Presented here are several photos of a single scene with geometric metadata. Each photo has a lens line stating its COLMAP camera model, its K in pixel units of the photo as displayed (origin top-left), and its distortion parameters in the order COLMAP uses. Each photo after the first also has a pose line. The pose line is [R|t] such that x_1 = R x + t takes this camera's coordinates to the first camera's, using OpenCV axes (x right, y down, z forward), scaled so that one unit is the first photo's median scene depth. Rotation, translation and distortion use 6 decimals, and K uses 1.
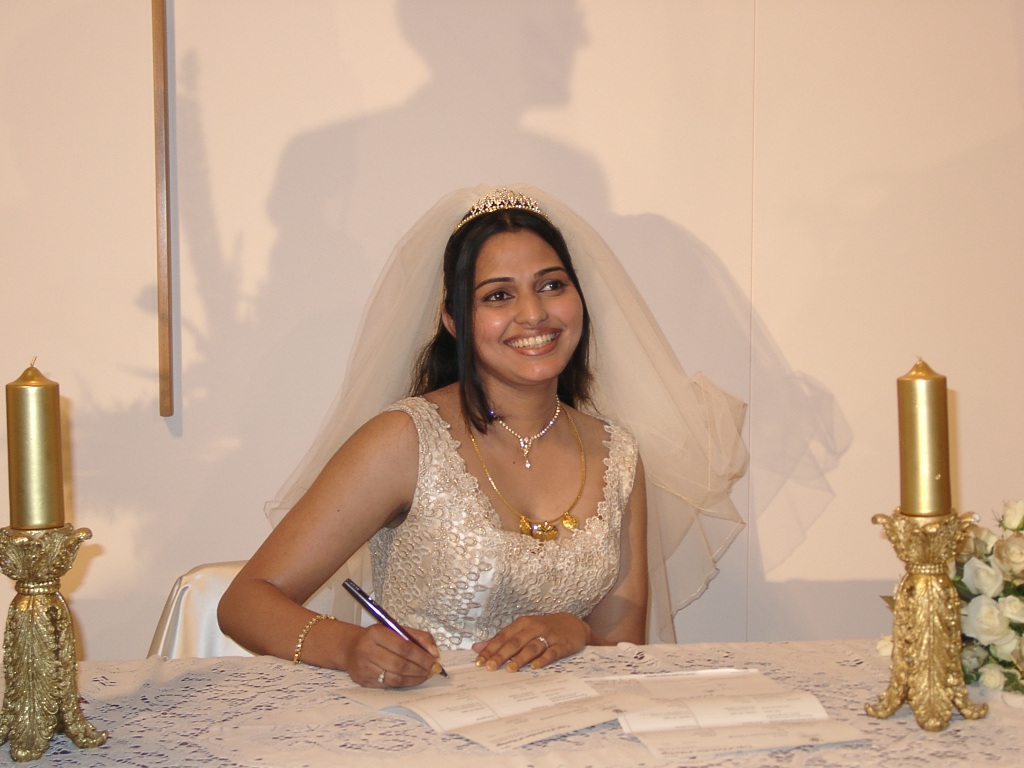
lens RADIAL K [[1930.9, 0, 512.0], [0, 1930.9, 384.0], [0, 0, 1]] dist [0.029963, 0.174857]
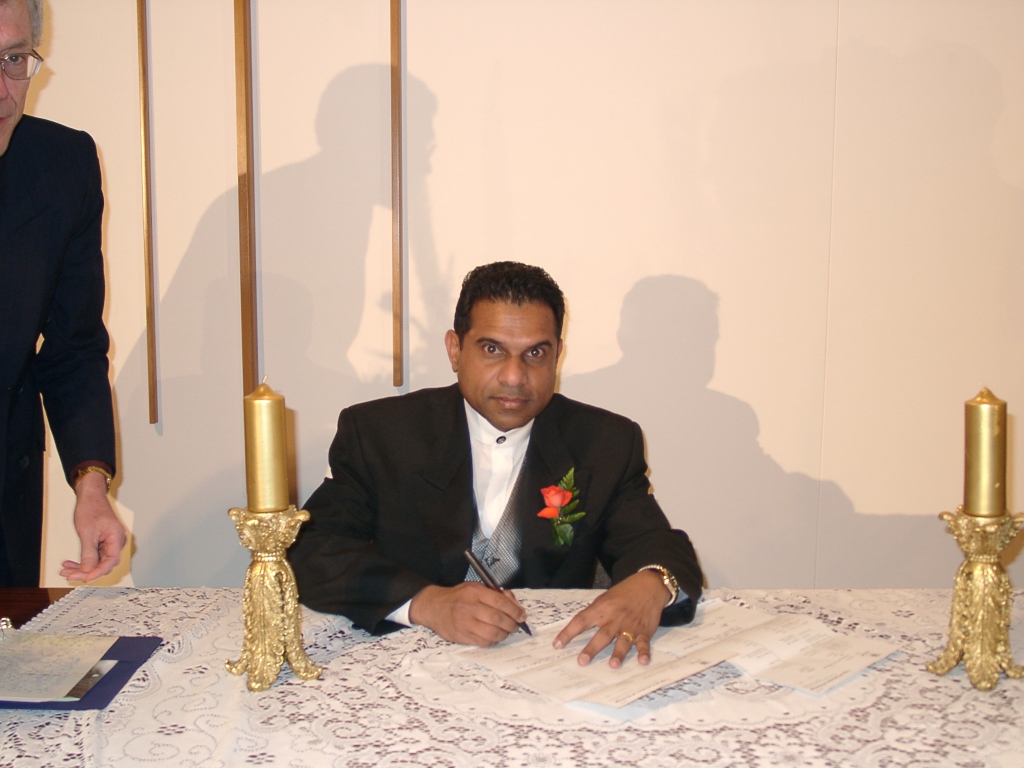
lens RADIAL K [[1195.2, 0, 512.0], [0, 1195.2, 384.0], [0, 0, 1]] dist [-0.055947, 0.020914]
pose [[0.992960, 0.020080, -0.116732, 0.004362], [-0.013320, 0.998204, 0.058407, -0.053982], [0.117695, -0.056441, 0.991444, 0.233156]]
